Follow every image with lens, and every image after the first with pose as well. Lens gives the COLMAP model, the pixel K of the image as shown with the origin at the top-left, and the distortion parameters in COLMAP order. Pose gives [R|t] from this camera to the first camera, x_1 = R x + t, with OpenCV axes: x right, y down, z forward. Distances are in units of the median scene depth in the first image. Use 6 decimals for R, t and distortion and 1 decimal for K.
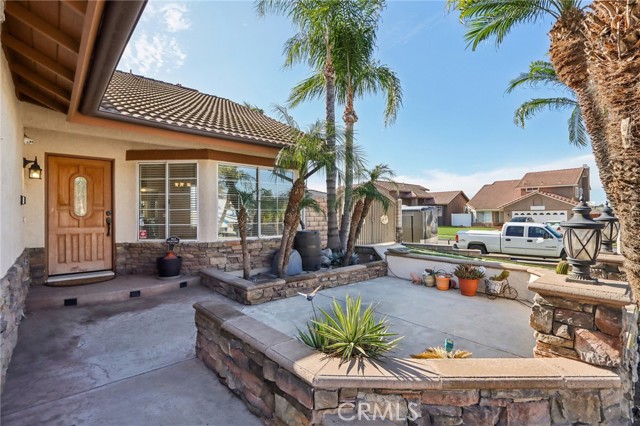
lens RADIAL K [[308.4, 0, 320.0], [0, 308.4, 213.0], [0, 0, 1]] dist [-0.002068, -0.001201]
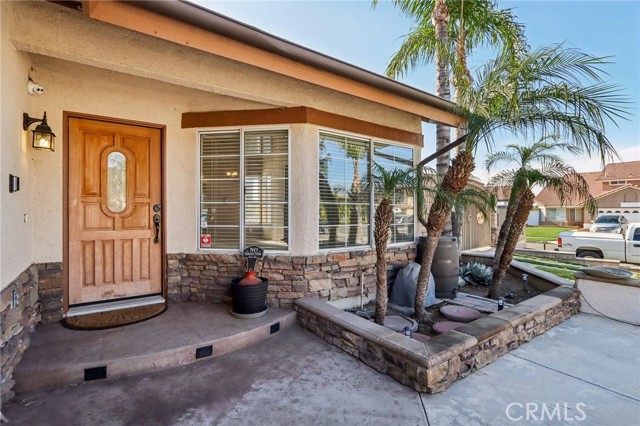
lens RADIAL K [[313.8, 0, 319.0], [0, 313.8, 211.3], [0, 0, 1]] dist [-0.002764, -0.000090]
pose [[0.994674, 0.007551, -0.102791, -0.275308], [-0.006720, 0.999942, 0.008430, -0.000524], [0.102849, -0.007694, 0.994667, 0.373025]]
